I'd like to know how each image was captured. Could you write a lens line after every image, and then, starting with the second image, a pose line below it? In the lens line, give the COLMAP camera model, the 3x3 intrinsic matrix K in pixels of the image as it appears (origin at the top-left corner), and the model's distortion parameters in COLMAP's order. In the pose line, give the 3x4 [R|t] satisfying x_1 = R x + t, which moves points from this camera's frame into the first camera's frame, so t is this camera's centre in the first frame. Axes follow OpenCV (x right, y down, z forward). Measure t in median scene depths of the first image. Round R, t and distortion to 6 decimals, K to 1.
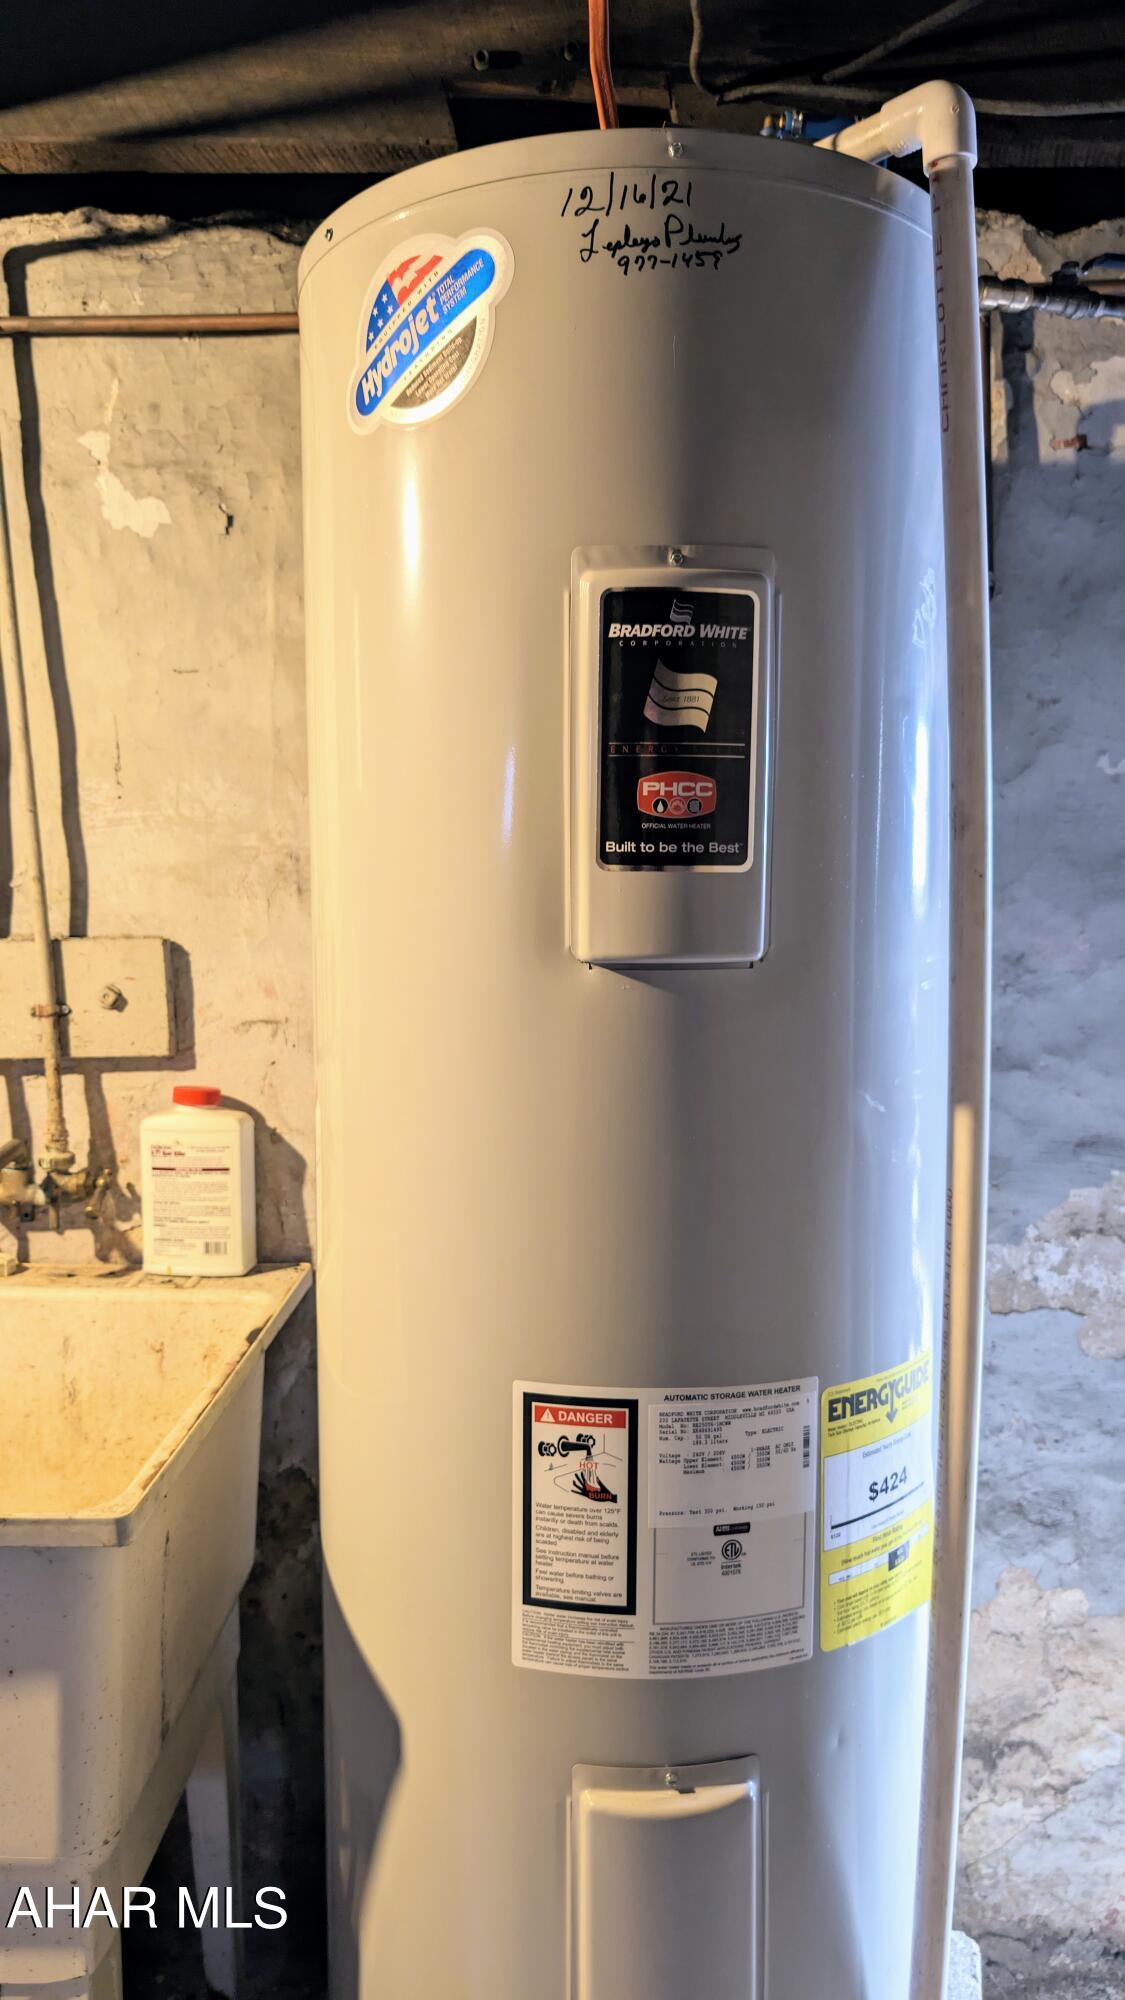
lens RADIAL K [[1453.9, 0, 562.7], [0, 1453.9, 1006.3], [0, 0, 1]] dist [-0.010896, -0.001506]
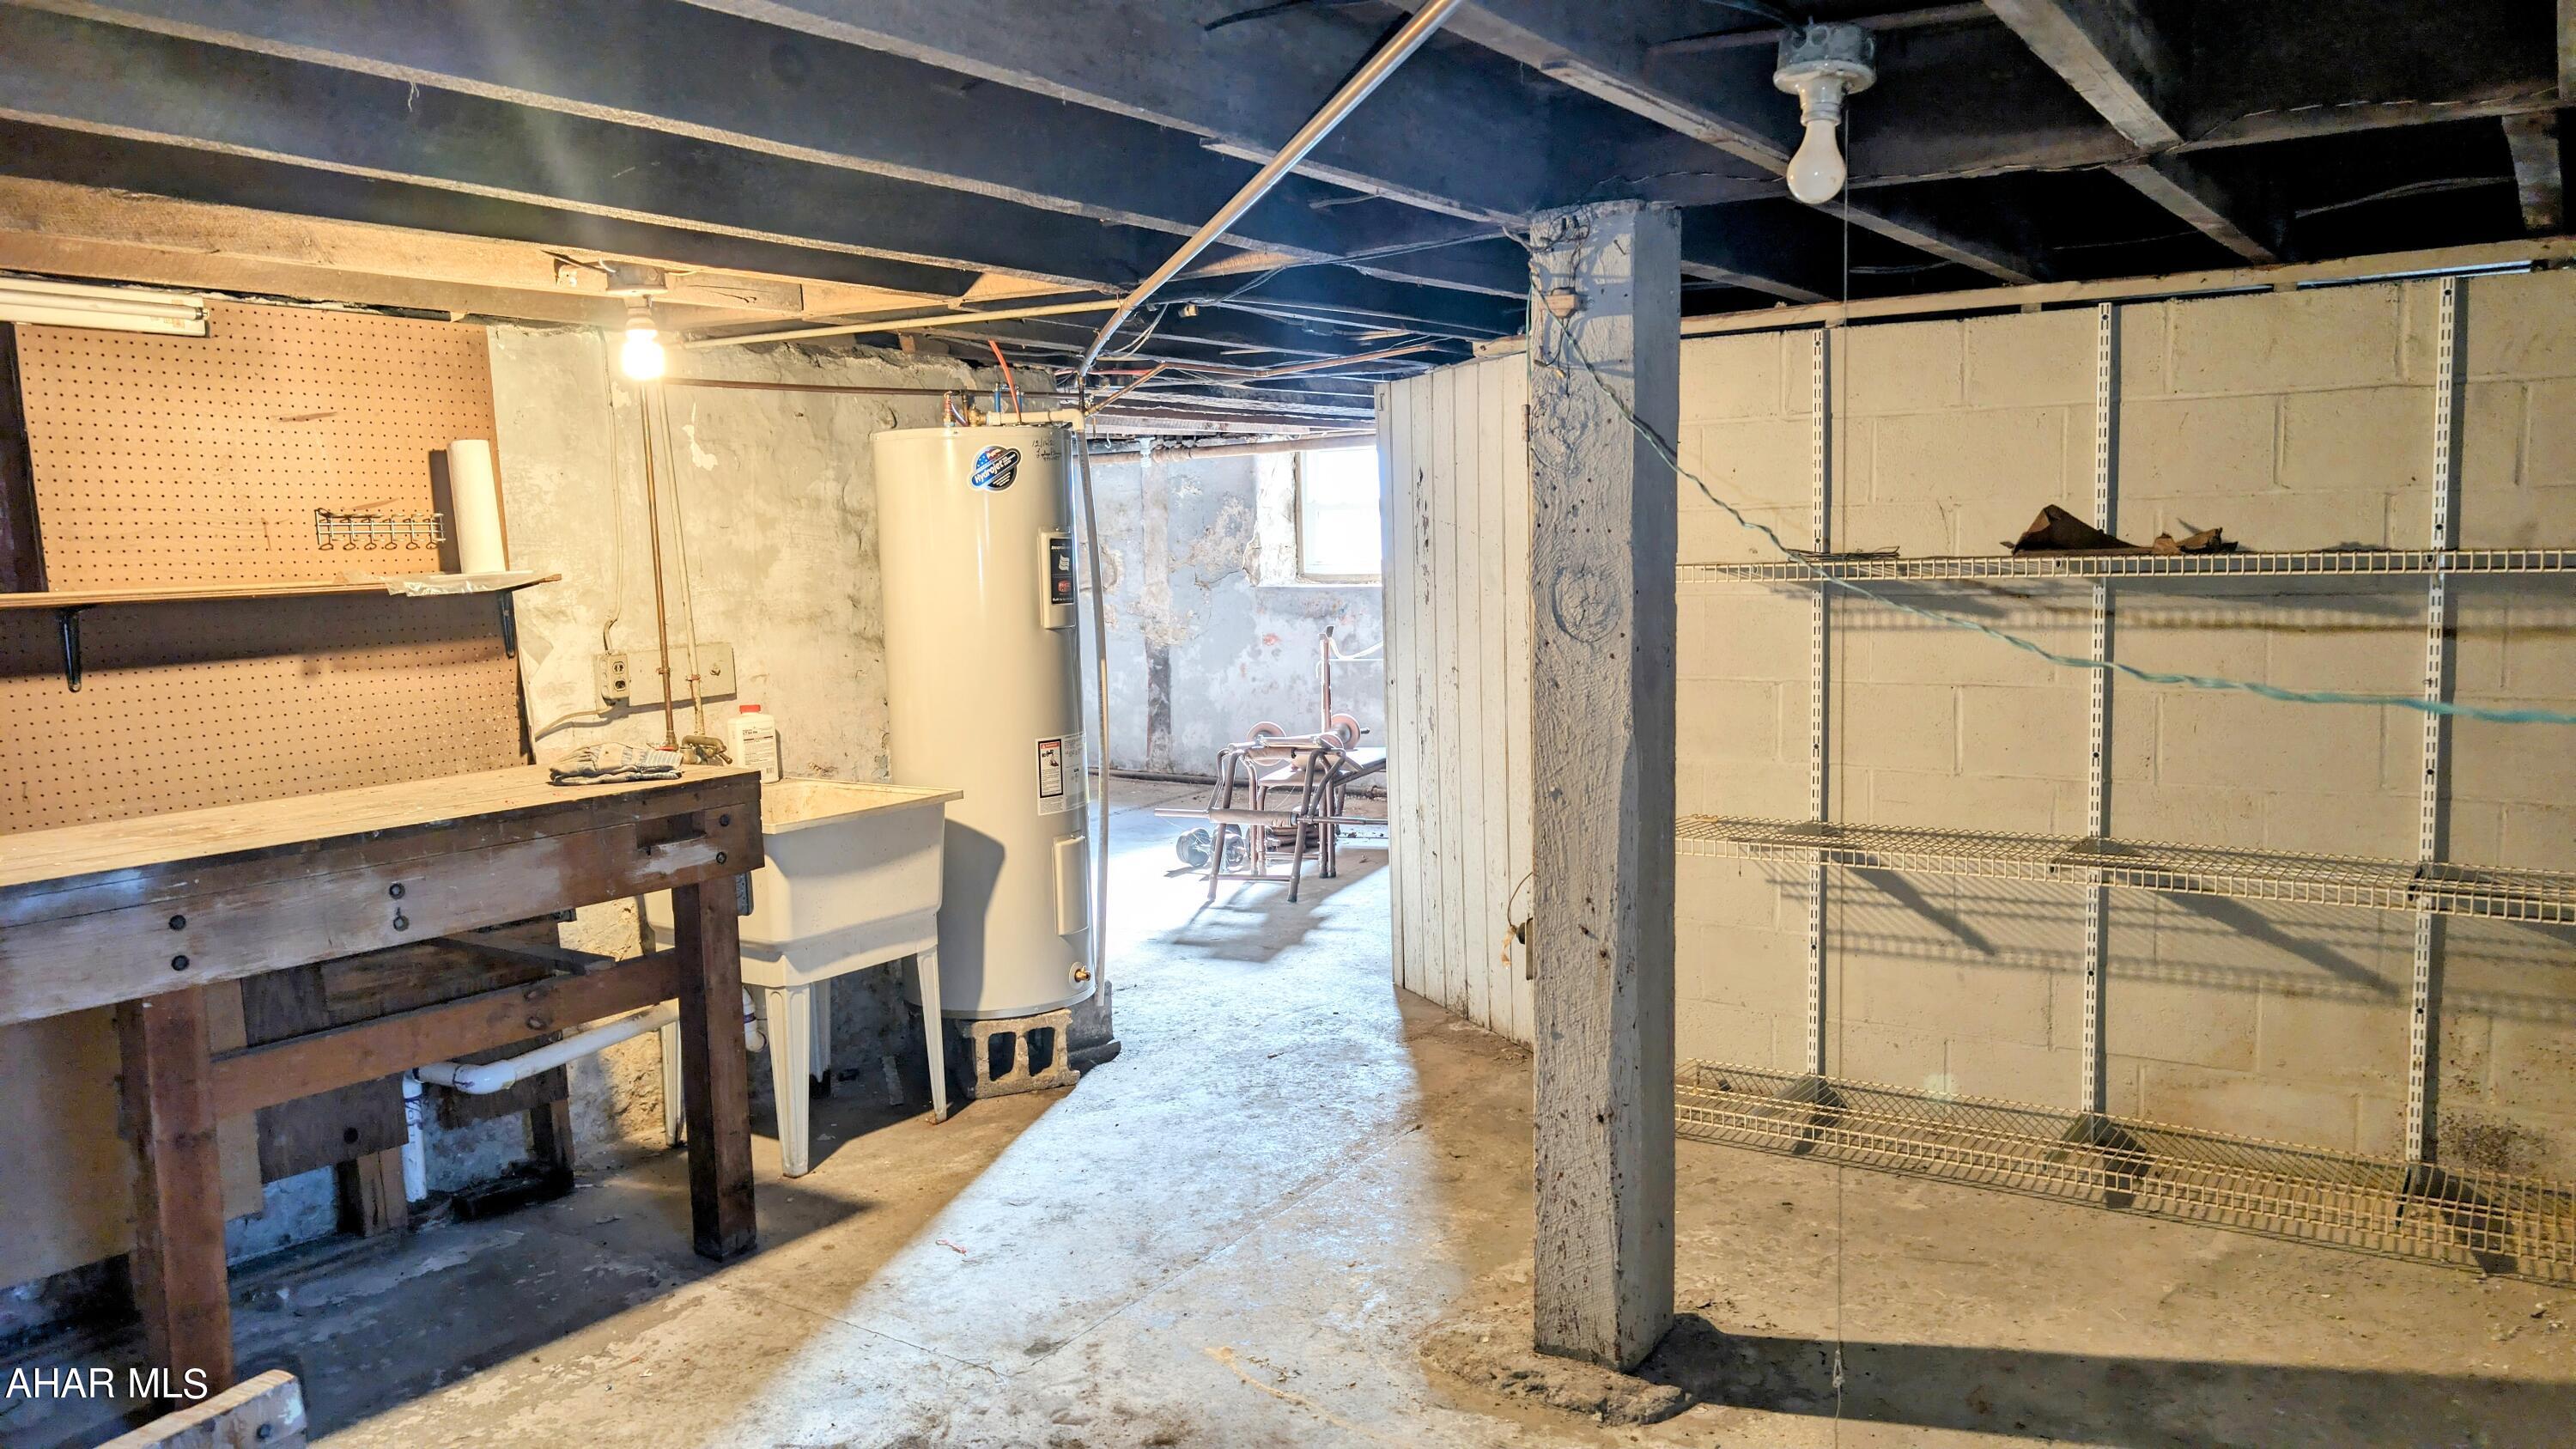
lens RADIAL K [[1872.9, 0, 1290.3], [0, 1872.9, 729.2], [0, 0, 1]] dist [-0.010896, -0.001506]
pose [[0.539553, -0.102326, 0.835710, -3.810699], [0.100164, 0.993339, 0.056958, 0.017045], [-0.835972, 0.052976, 0.546209, -2.275643]]
